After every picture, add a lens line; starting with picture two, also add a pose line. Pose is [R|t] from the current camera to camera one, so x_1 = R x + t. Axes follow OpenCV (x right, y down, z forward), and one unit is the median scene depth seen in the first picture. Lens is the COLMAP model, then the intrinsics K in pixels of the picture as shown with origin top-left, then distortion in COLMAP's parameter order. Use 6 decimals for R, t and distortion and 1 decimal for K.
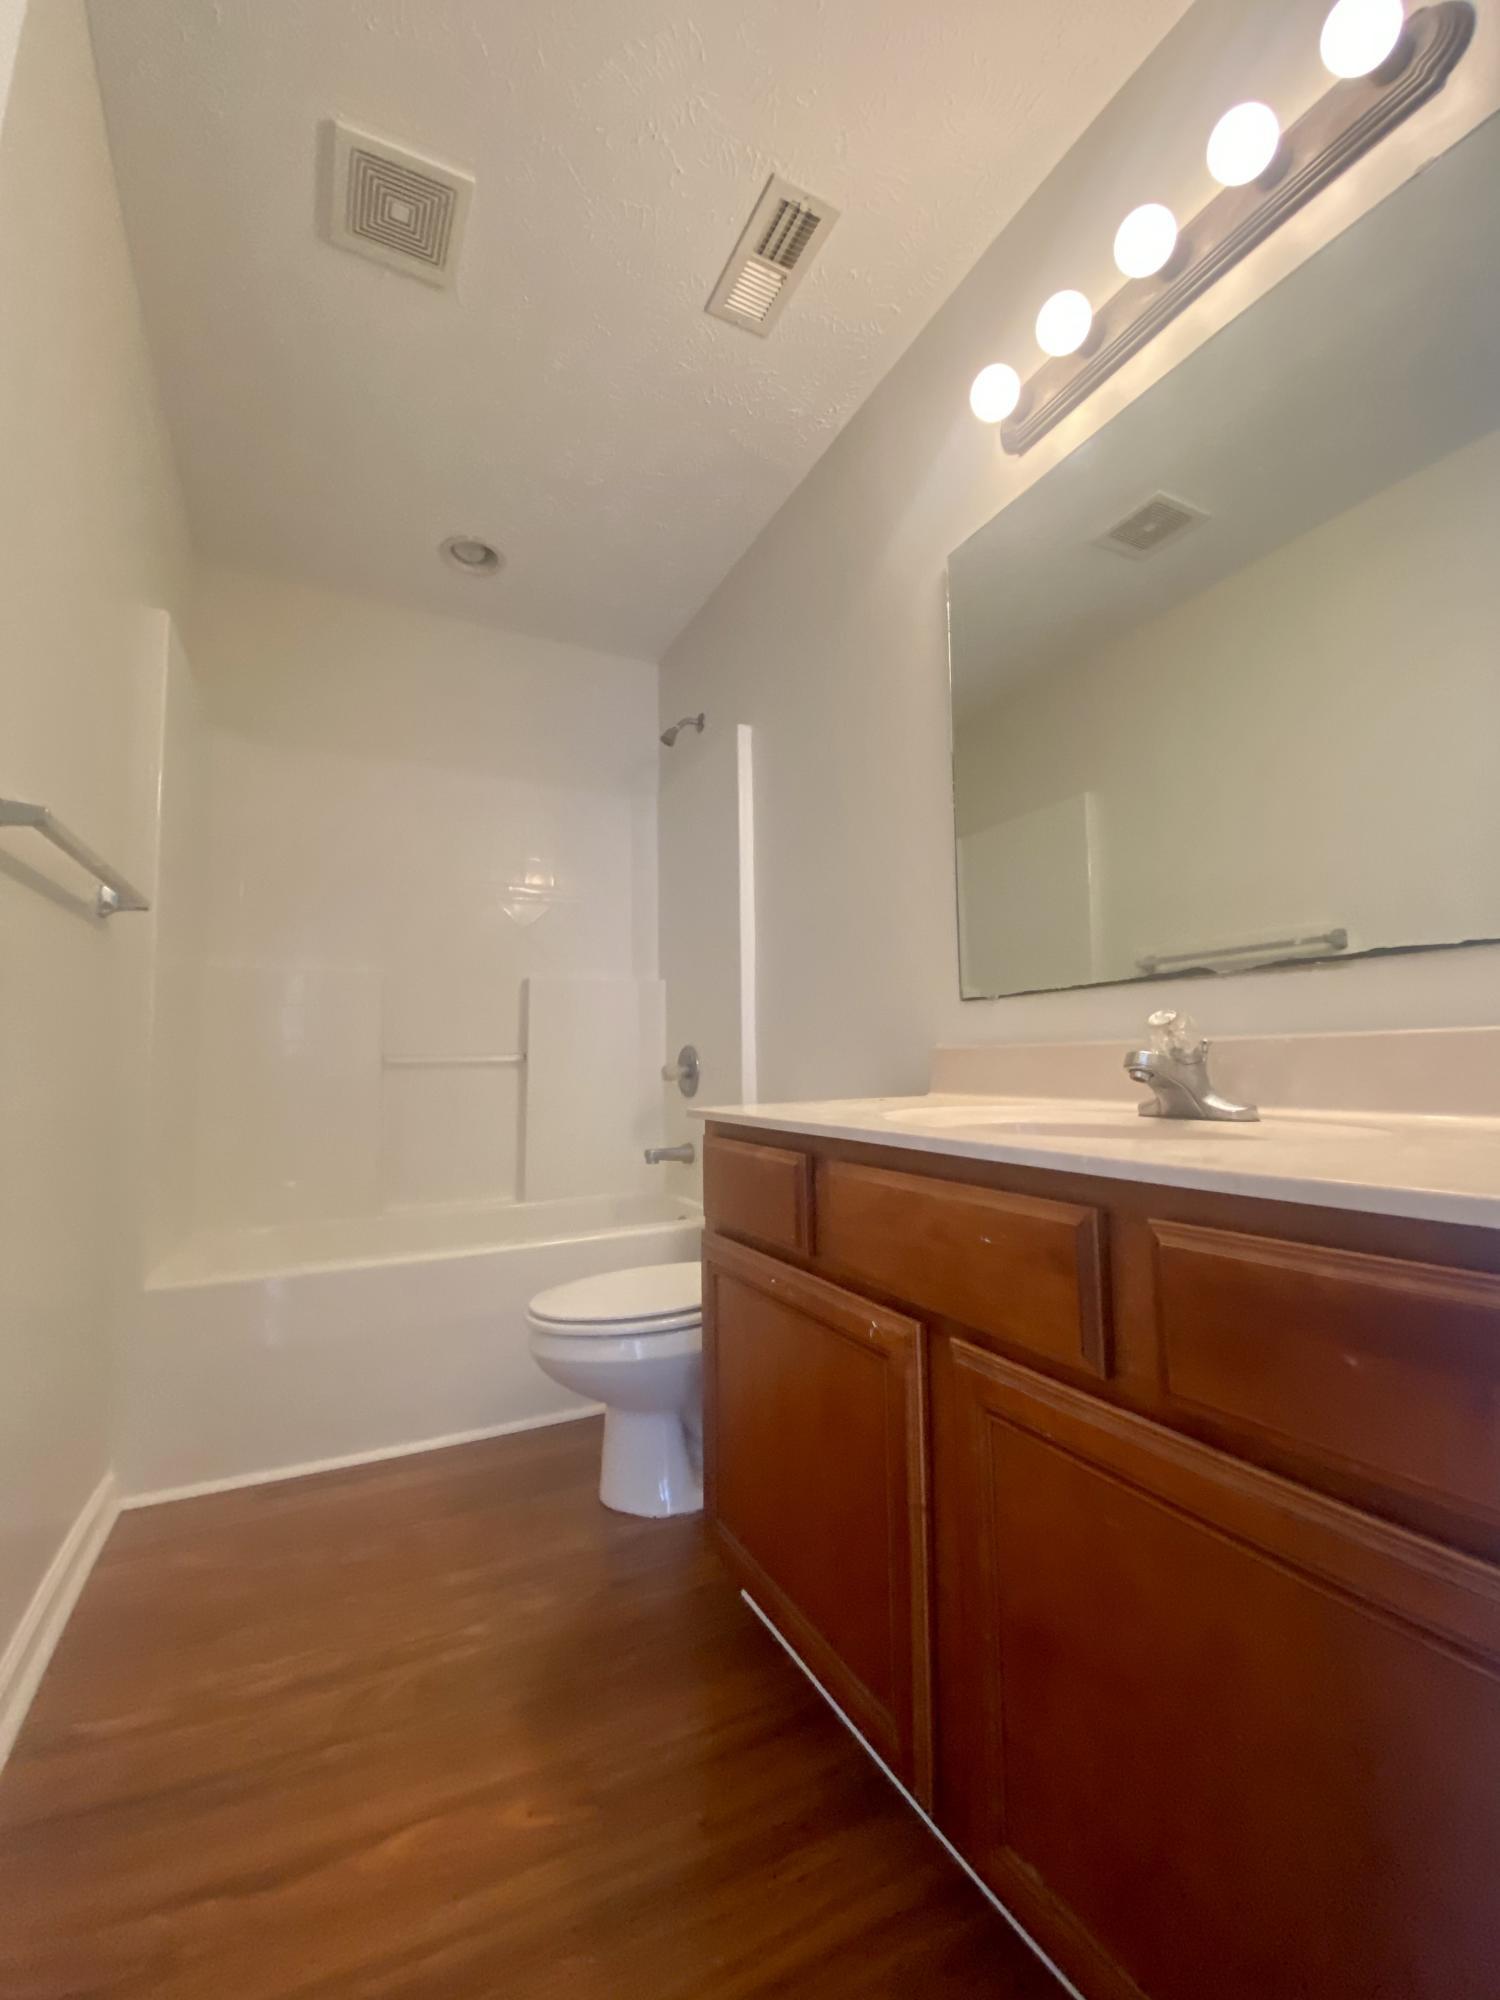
lens RADIAL K [[813.5, 0, 749.3], [0, 813.5, 995.8], [0, 0, 1]] dist [0.015363, -0.018467]
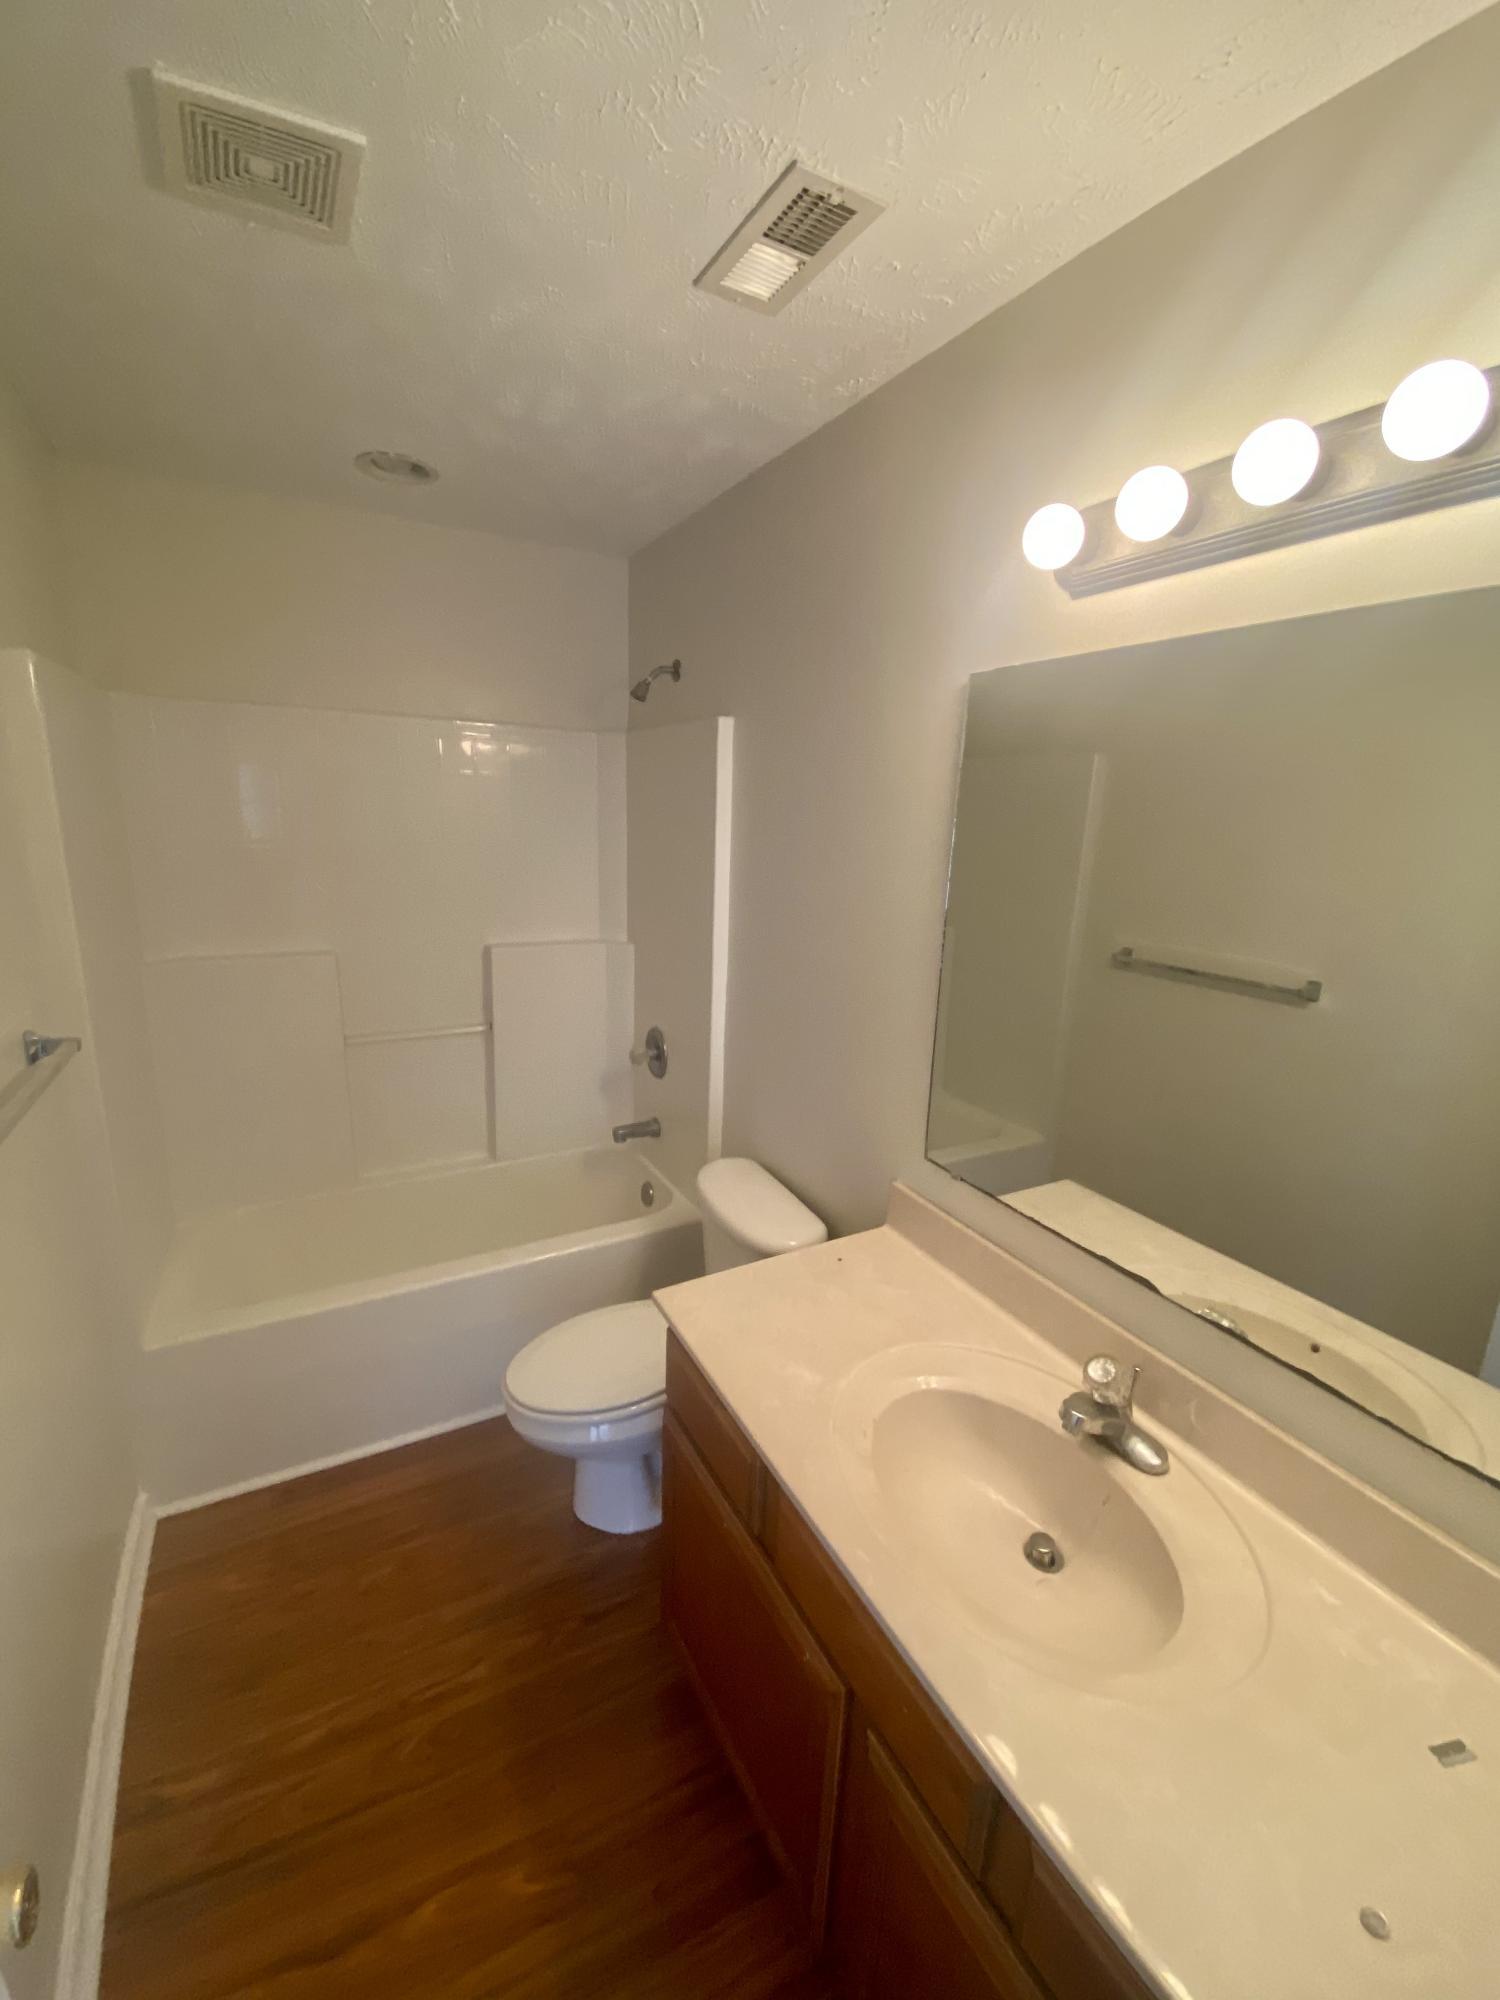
lens RADIAL K [[813.5, 0, 749.3], [0, 813.5, 995.8], [0, 0, 1]] dist [0.015363, -0.018467]
pose [[0.998263, 0.039711, 0.043511, -0.010604], [-0.051040, 0.951858, 0.302261, -0.471452], [-0.029413, -0.303957, 0.952232, 0.099113]]
